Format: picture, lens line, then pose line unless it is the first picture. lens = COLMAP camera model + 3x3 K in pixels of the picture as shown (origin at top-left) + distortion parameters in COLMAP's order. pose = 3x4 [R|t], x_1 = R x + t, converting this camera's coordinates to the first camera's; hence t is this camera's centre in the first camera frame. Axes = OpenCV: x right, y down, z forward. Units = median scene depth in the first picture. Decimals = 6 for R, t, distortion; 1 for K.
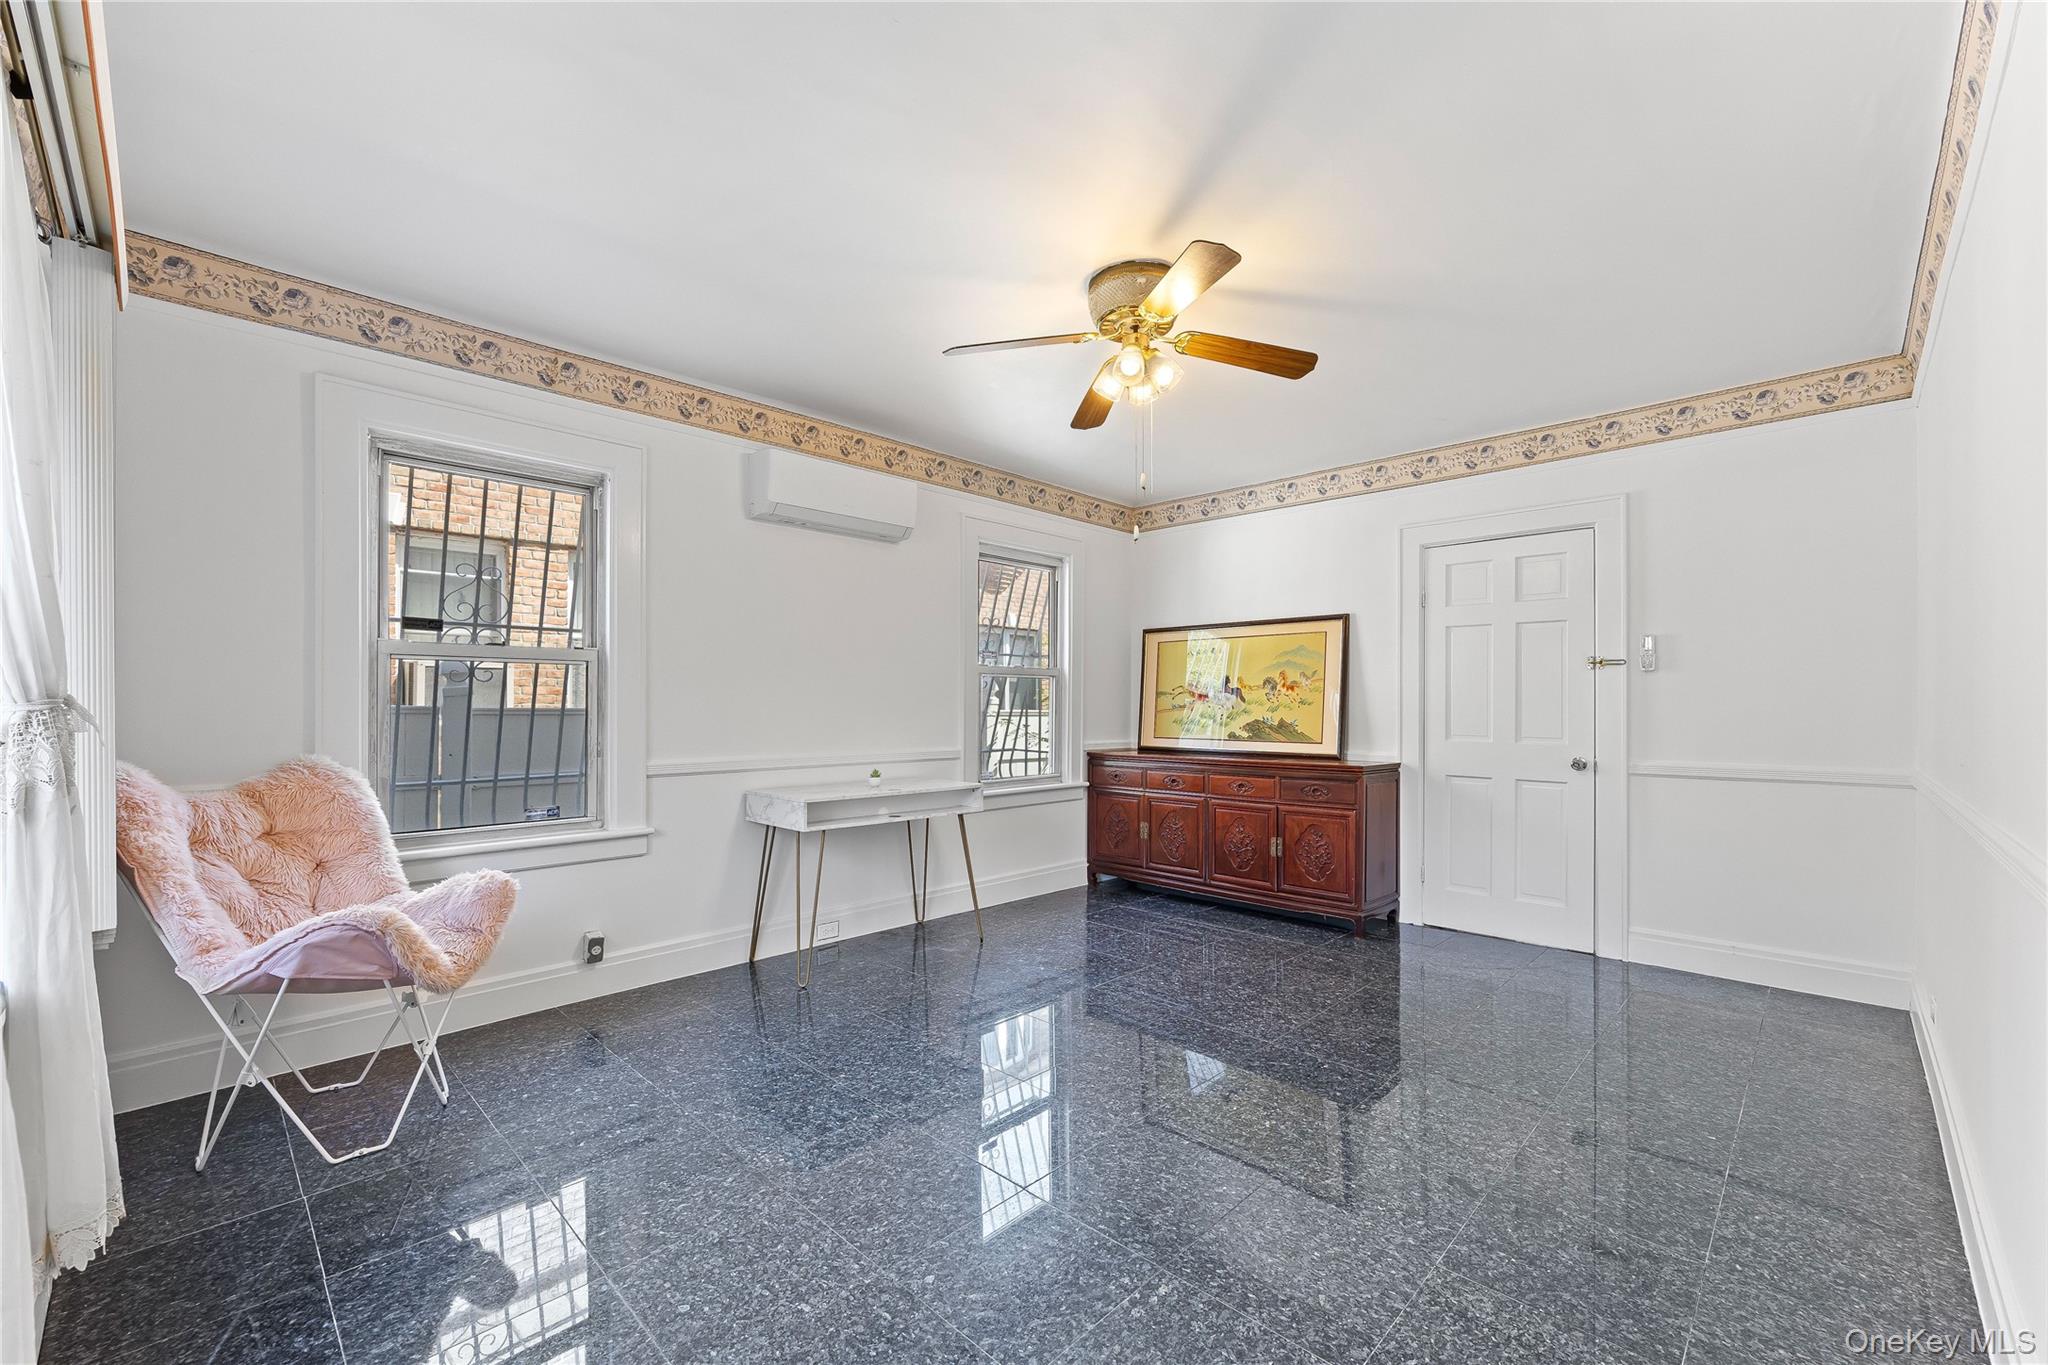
lens RADIAL K [[844.0, 0, 1020.8], [0, 844.0, 712.0], [0, 0, 1]] dist [-0.002036, -0.000137]
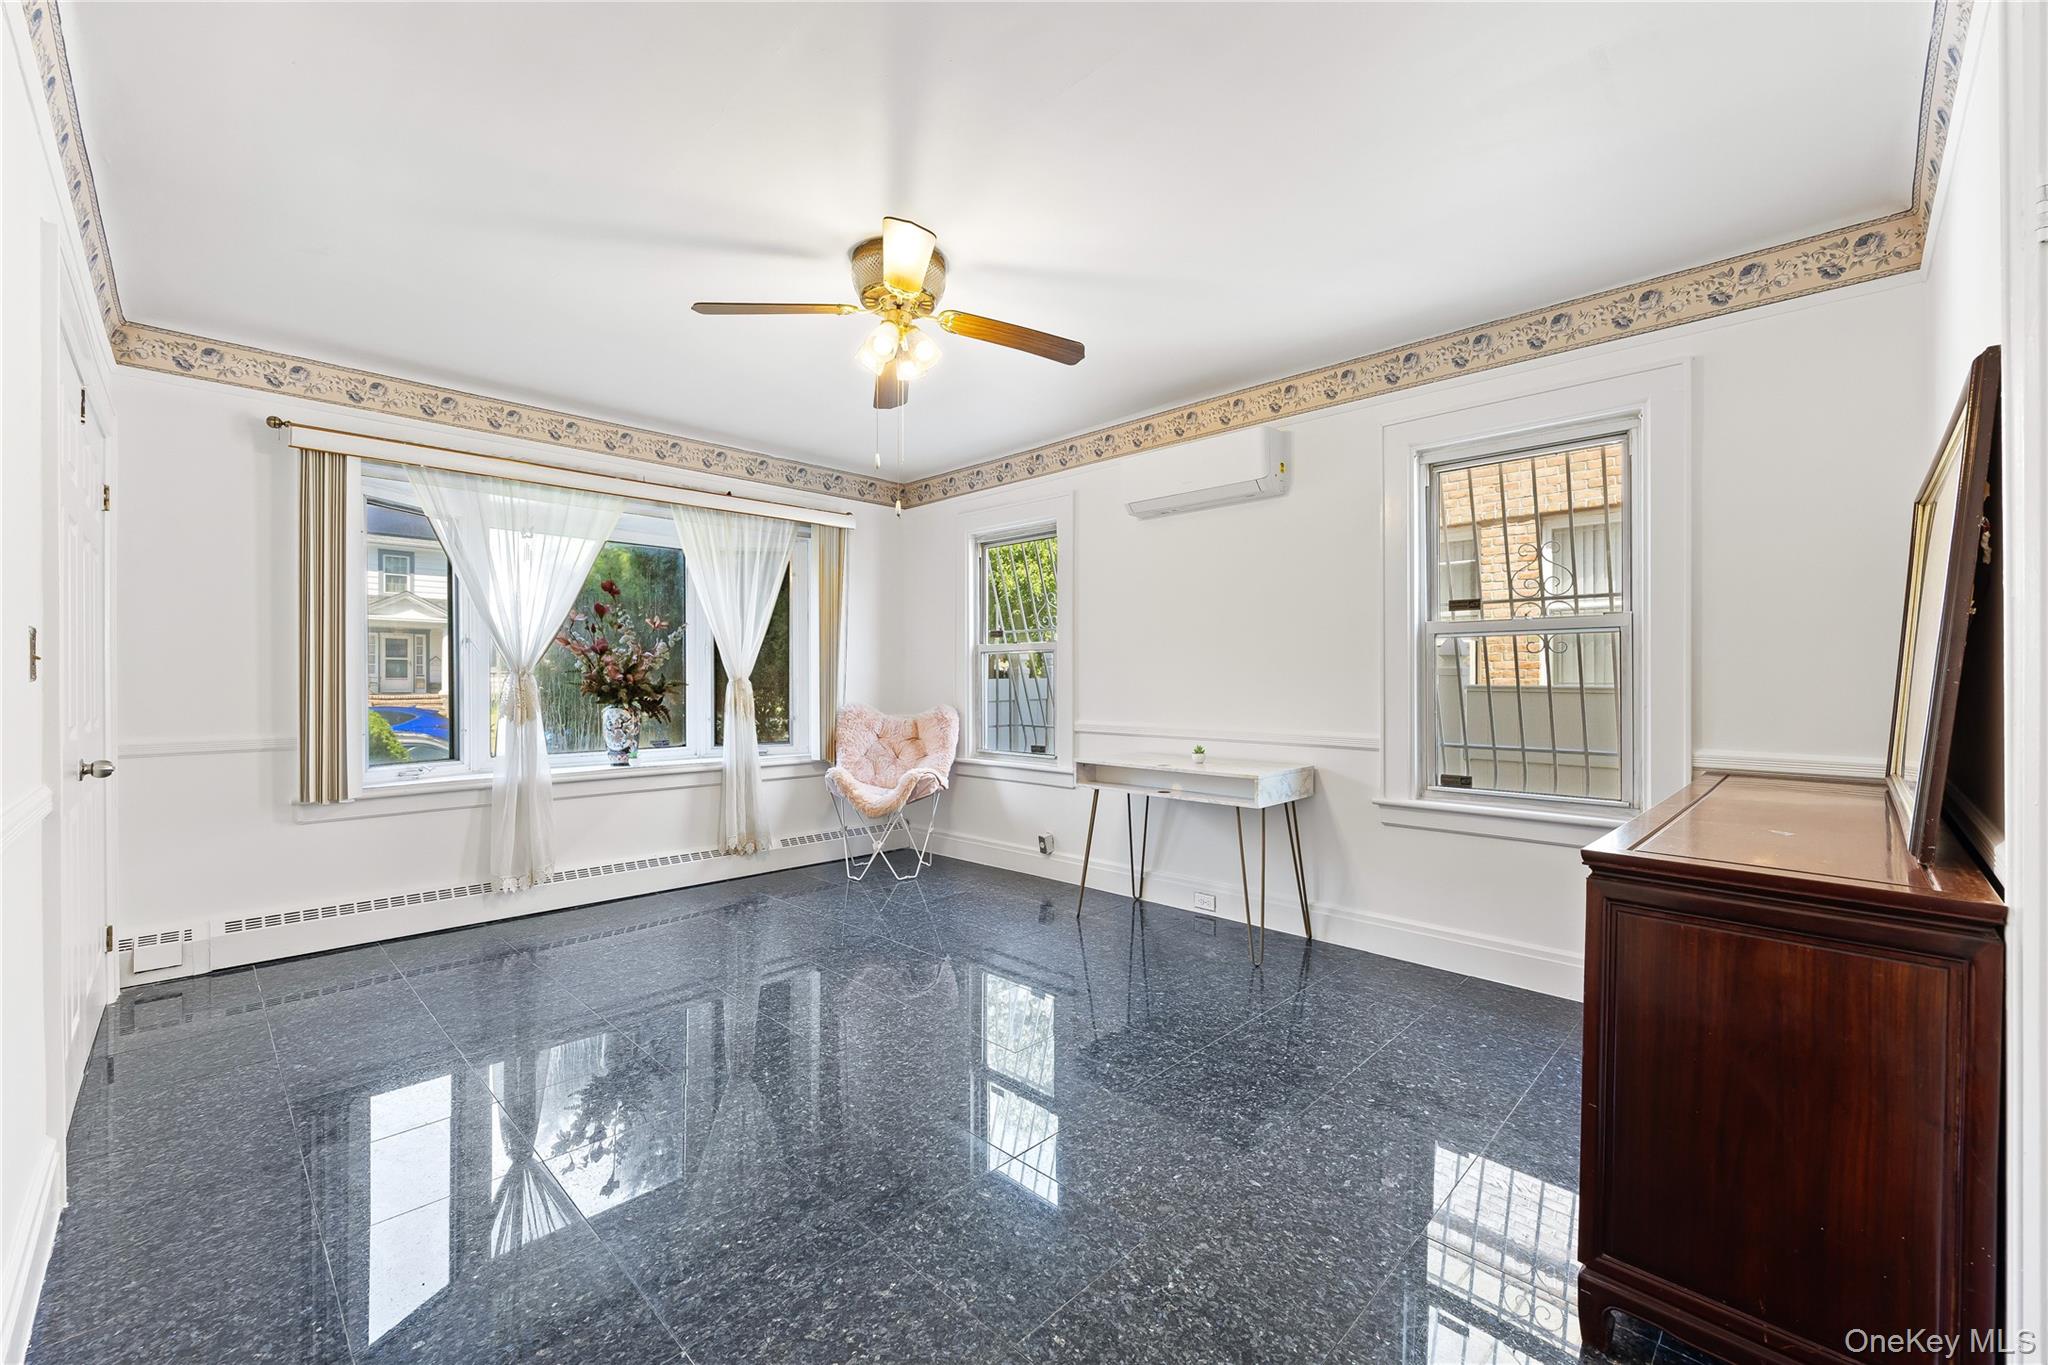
lens RADIAL K [[844.0, 0, 1024.1], [0, 844.0, 675.9], [0, 0, 1]] dist [-0.002036, -0.000137]
pose [[-0.019531, -0.003559, -0.999803, 0.667391], [-0.008373, 0.999959, -0.003396, -0.005443], [0.999774, 0.008305, -0.019560, 0.678616]]
